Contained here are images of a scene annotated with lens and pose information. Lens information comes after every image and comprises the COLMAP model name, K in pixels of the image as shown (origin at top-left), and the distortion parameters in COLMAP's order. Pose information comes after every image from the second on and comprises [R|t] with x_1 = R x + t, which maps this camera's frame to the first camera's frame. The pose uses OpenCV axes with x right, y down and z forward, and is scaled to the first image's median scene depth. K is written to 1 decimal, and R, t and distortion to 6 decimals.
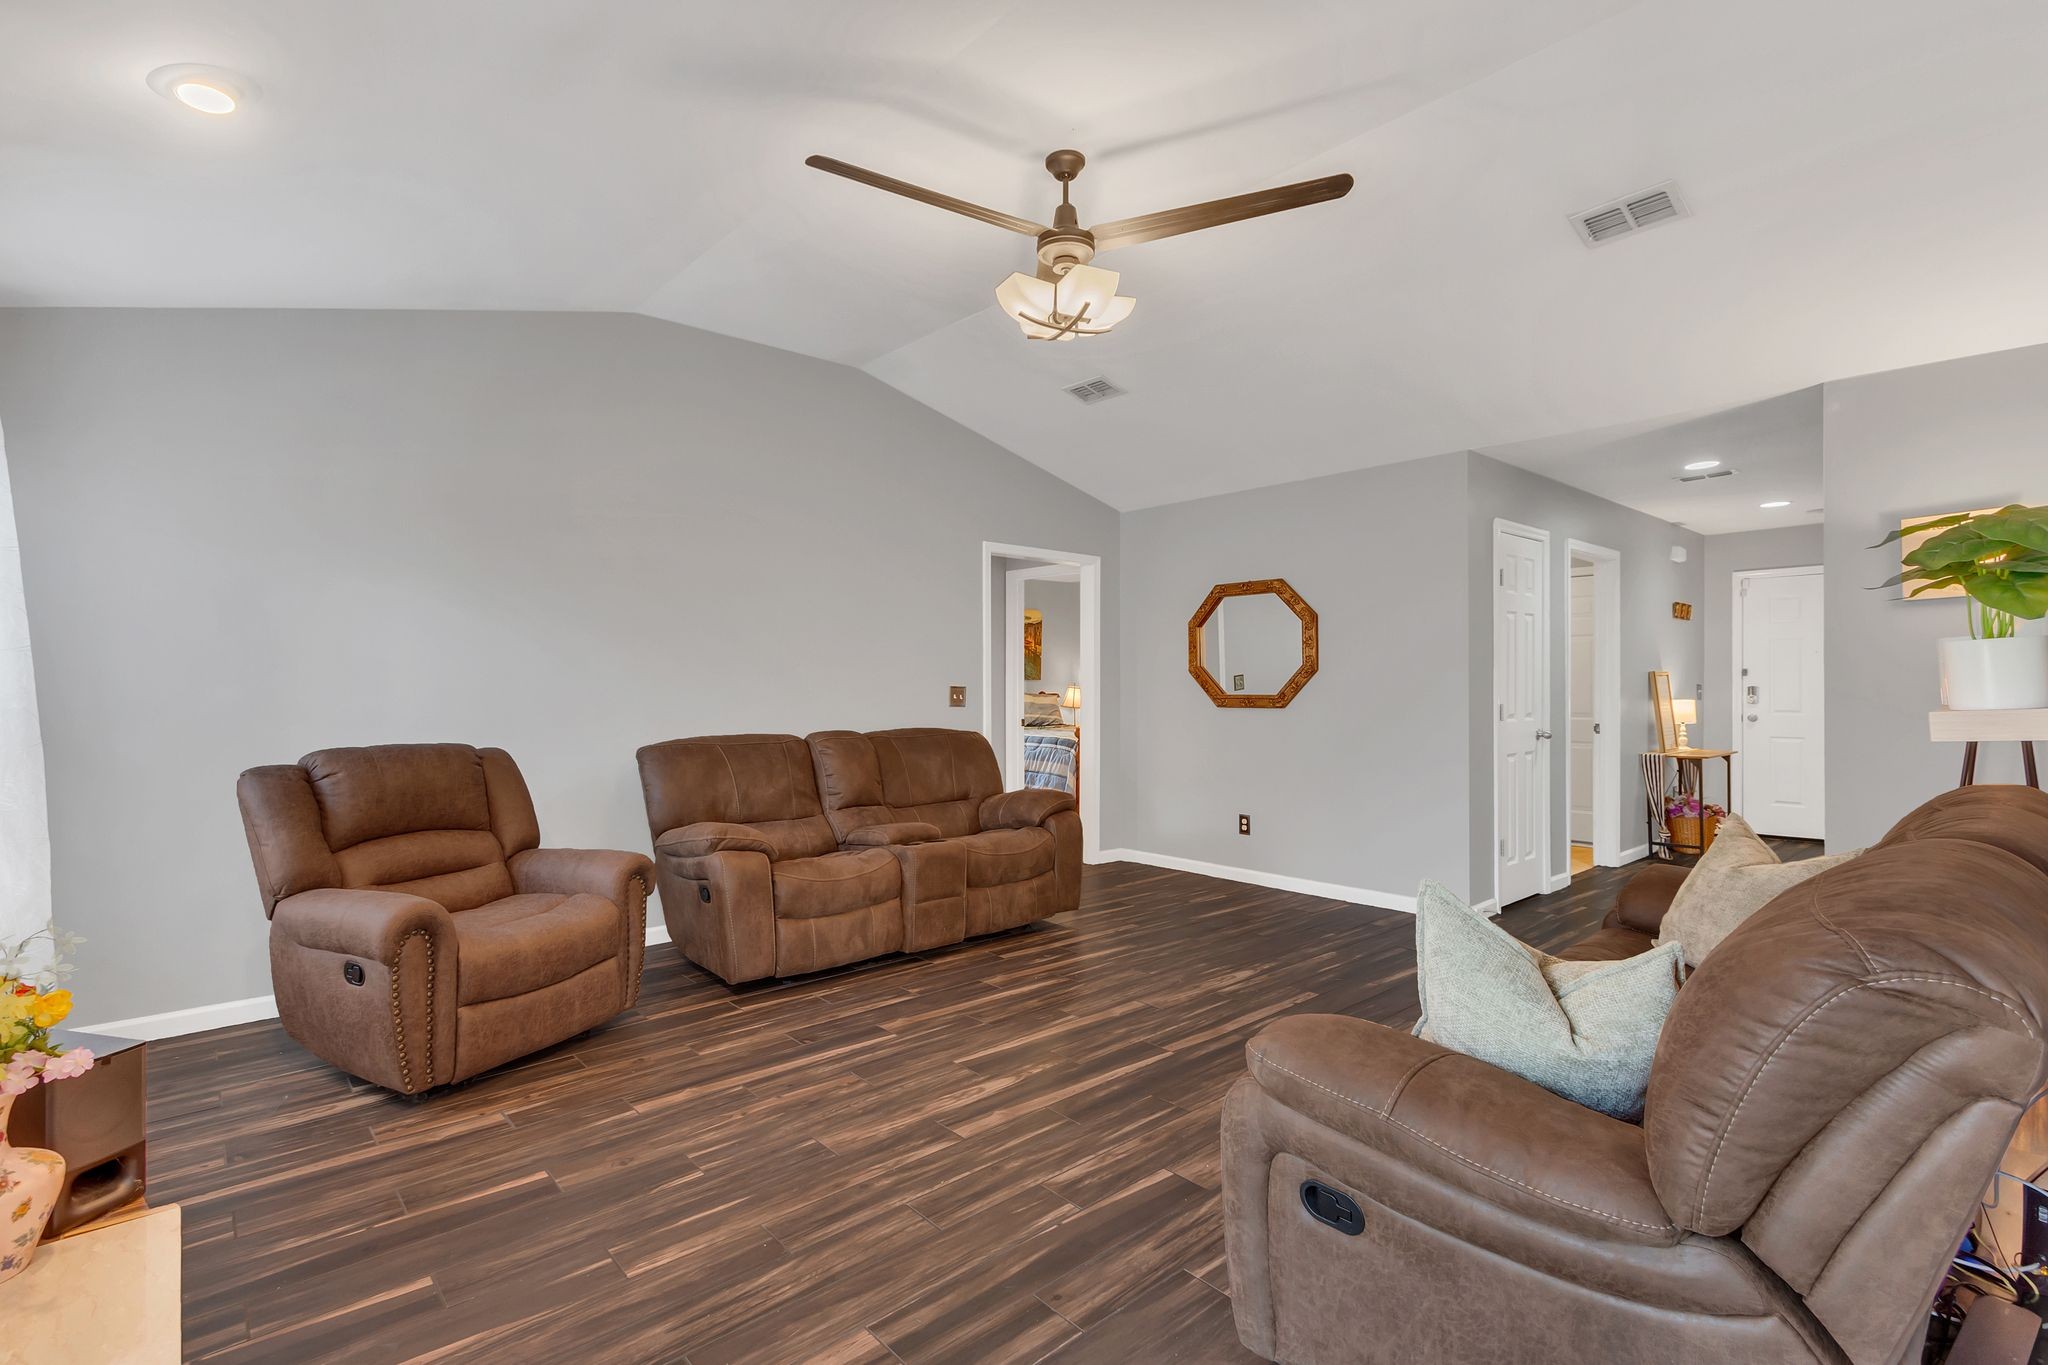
lens RADIAL K [[954.7, 0, 1024.0], [0, 954.7, 682.5], [0, 0, 1]] dist [0.001102, -0.000212]
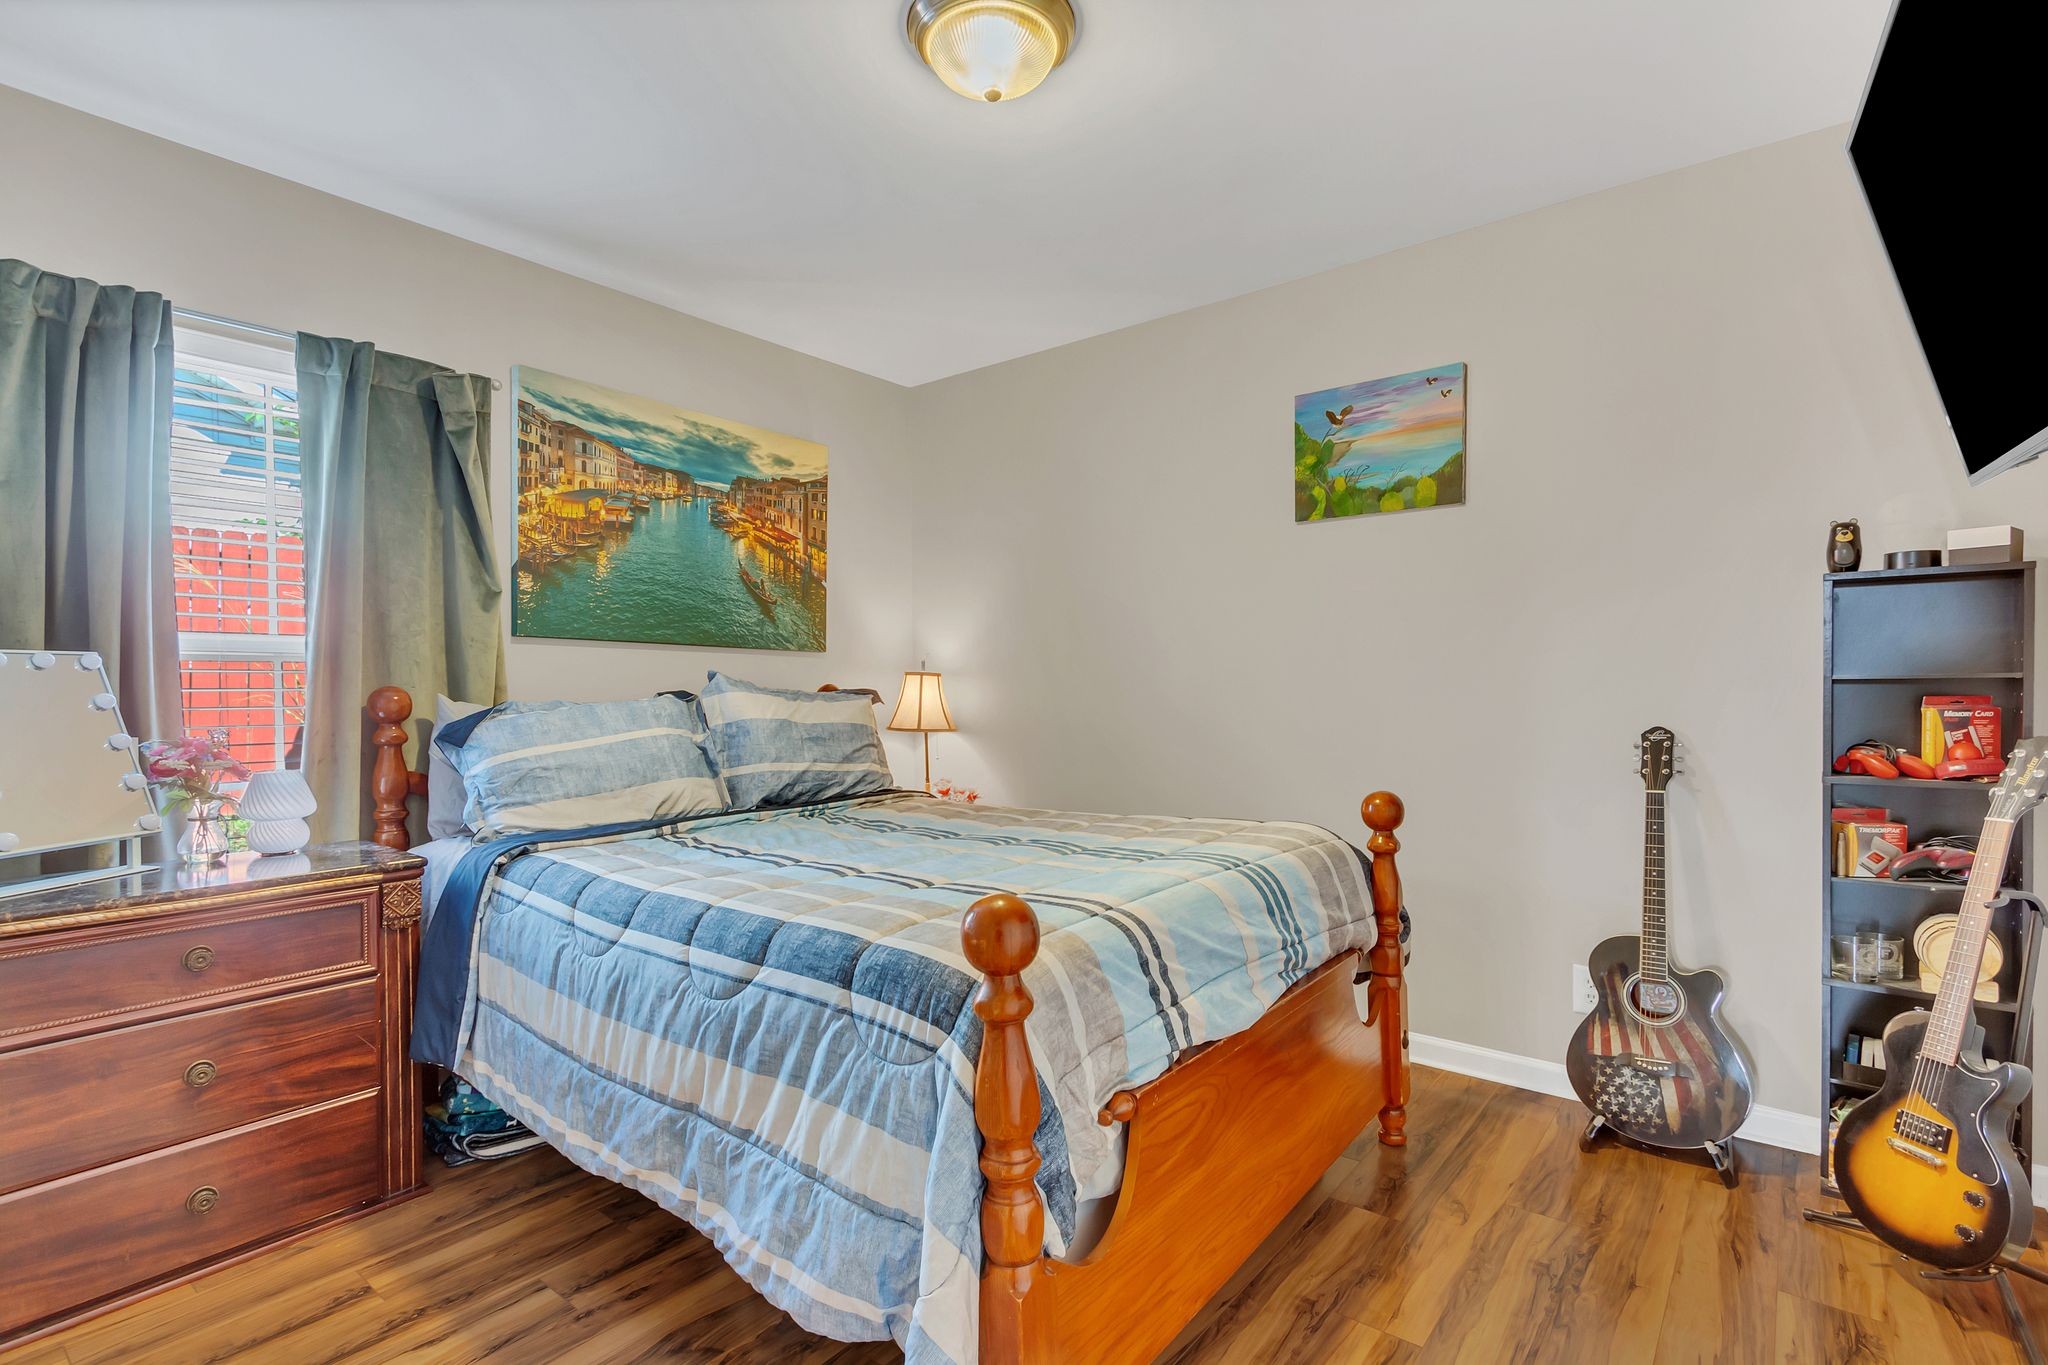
lens RADIAL K [[954.7, 0, 1024.0], [0, 954.7, 682.5], [0, 0, 1]] dist [0.001102, -0.000212]
pose [[0.985024, -0.010372, 0.172107, 0.011983], [0.011279, 0.999927, -0.004295, 0.004426], [-0.172050, 0.006172, 0.985069, 0.274875]]
